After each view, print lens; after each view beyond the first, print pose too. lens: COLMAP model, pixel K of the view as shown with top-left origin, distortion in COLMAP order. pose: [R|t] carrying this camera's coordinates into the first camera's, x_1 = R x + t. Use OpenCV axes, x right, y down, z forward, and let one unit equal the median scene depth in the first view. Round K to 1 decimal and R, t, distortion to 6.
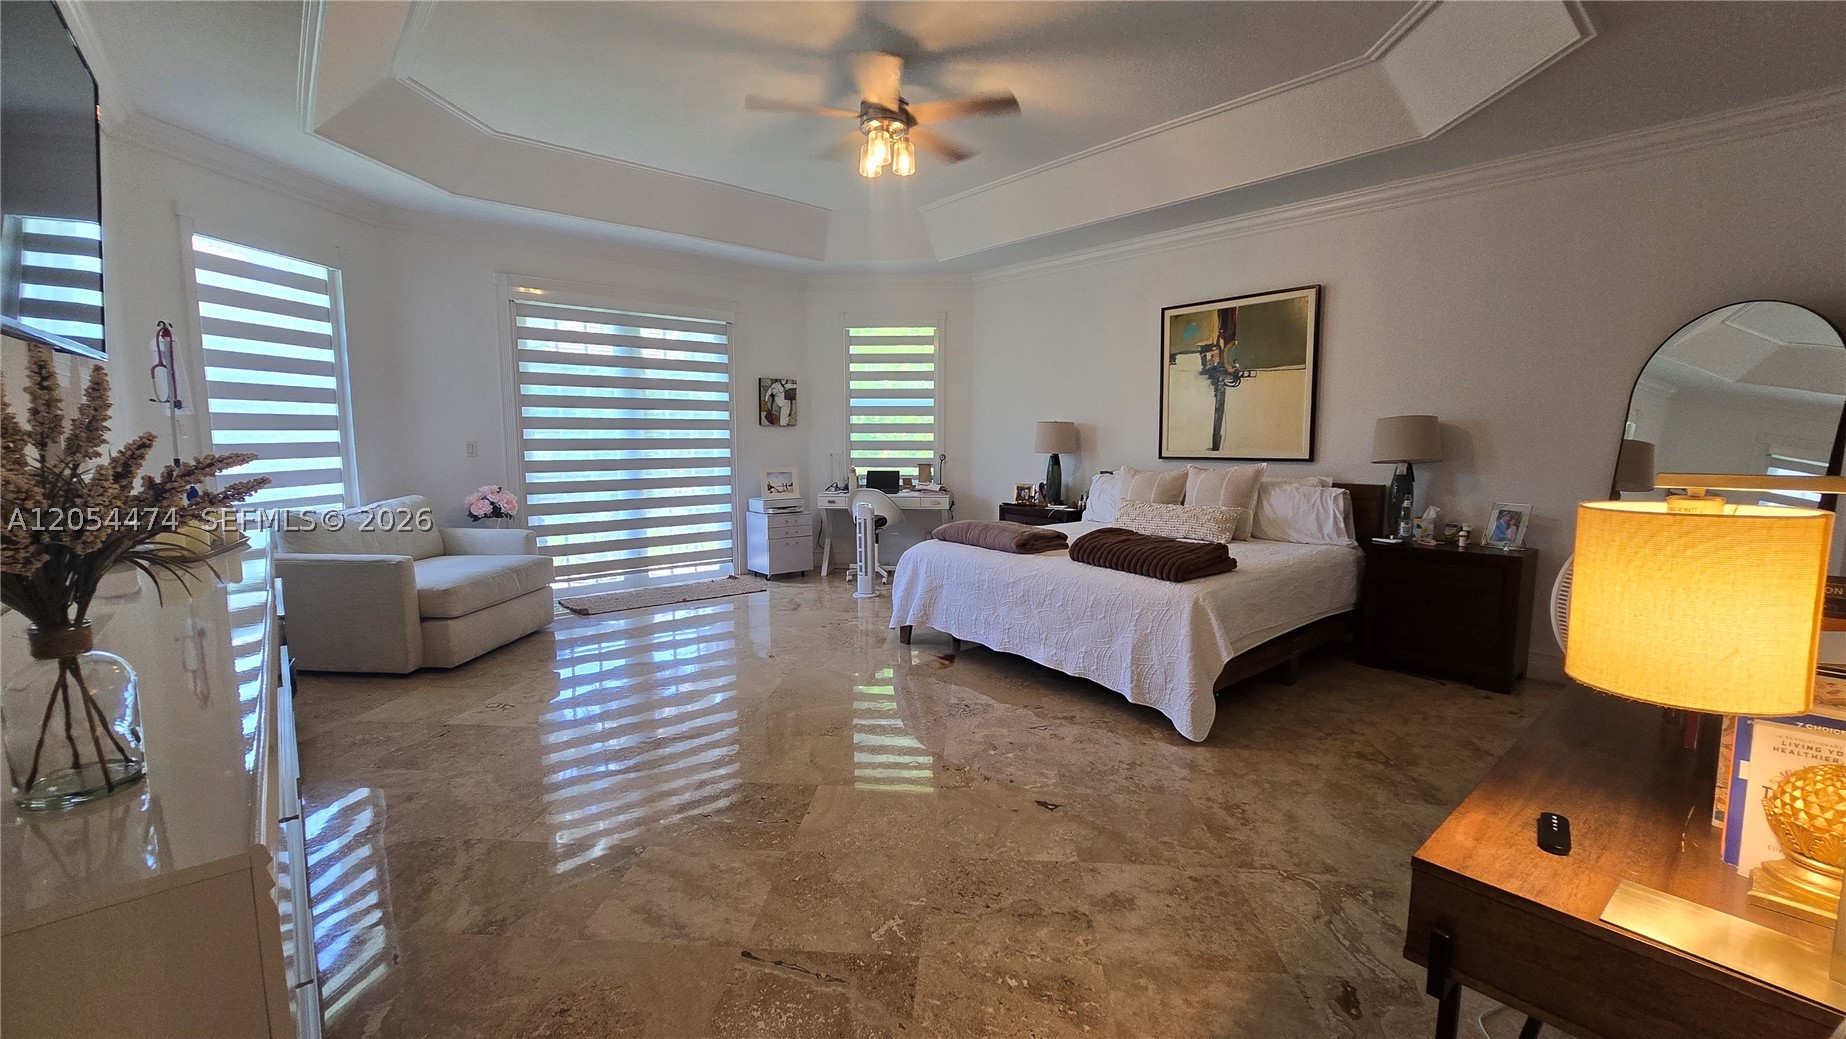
lens RADIAL K [[757.4, 0, 927.4], [0, 757.4, 519.8], [0, 0, 1]] dist [-0.003275, -0.000044]
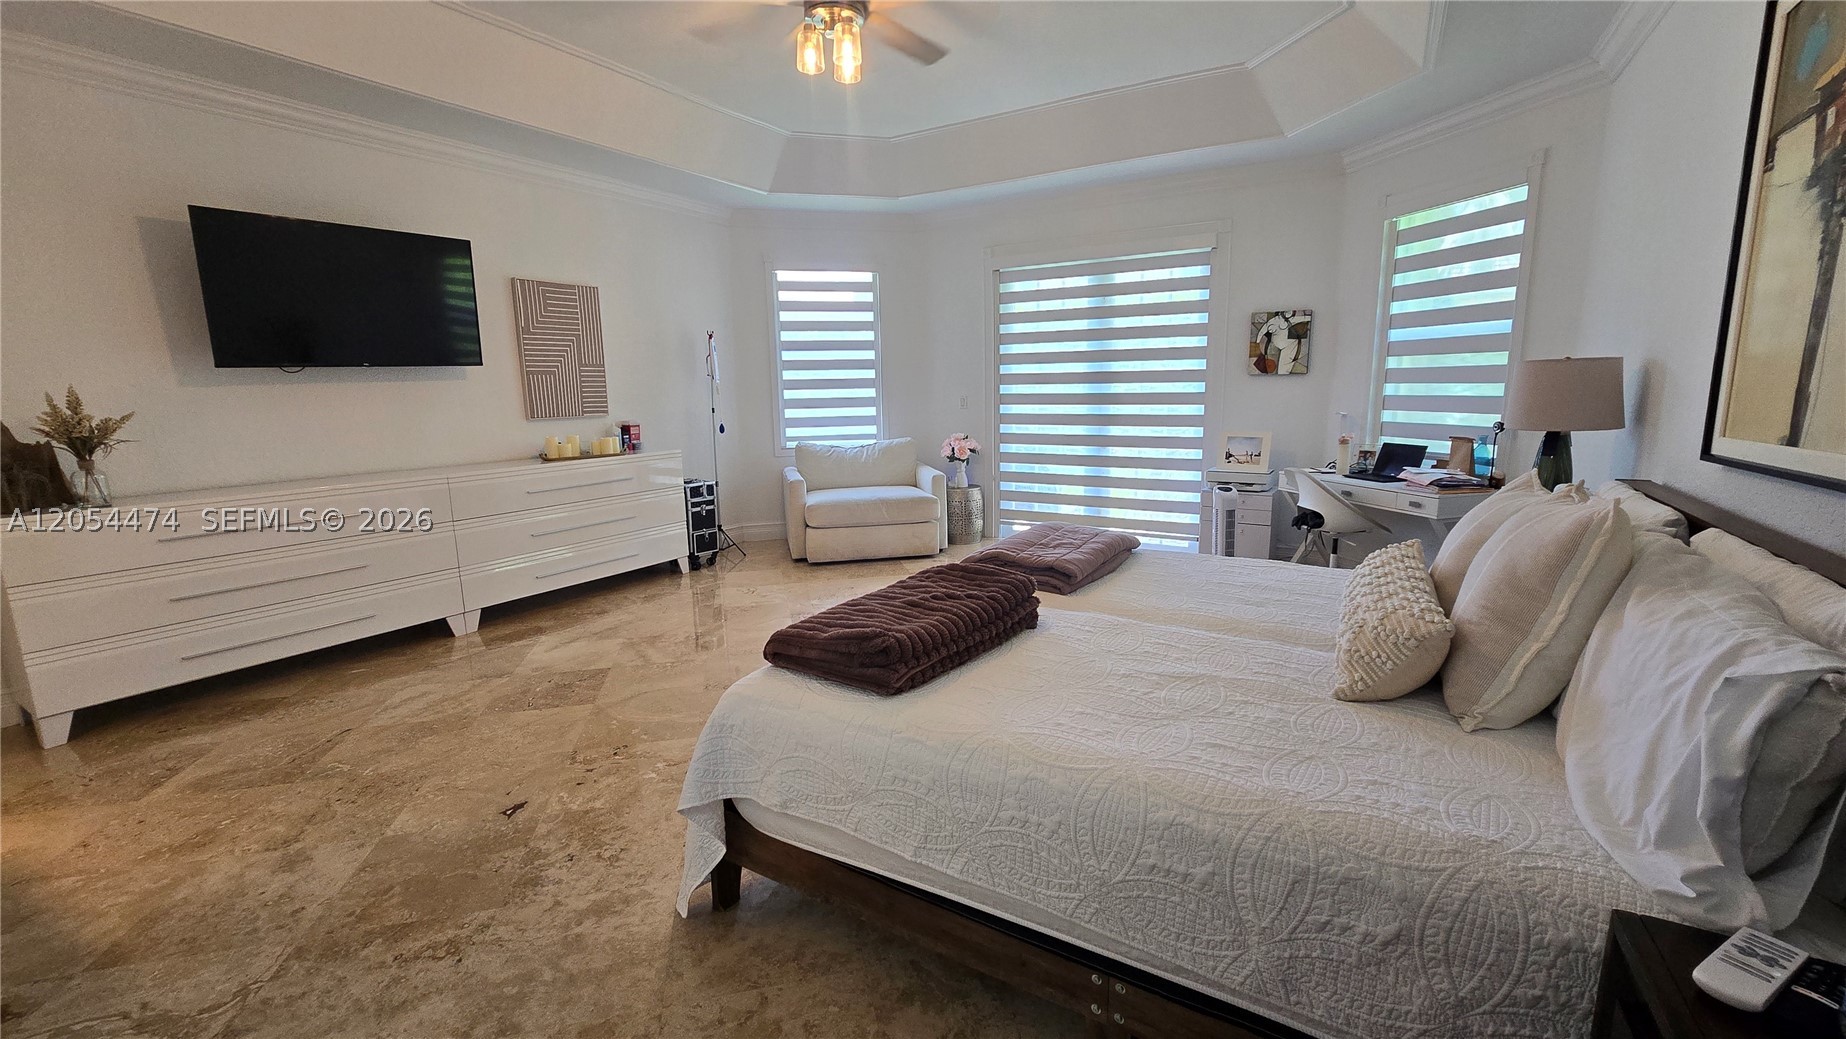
lens RADIAL K [[757.4, 0, 927.4], [0, 757.4, 519.8], [0, 0, 1]] dist [-0.003275, -0.000044]
pose [[0.304183, 0.160488, -0.938998, 0.470098], [-0.091984, 0.986049, 0.138732, -0.061022], [0.948162, 0.044173, 0.314701, 0.491521]]
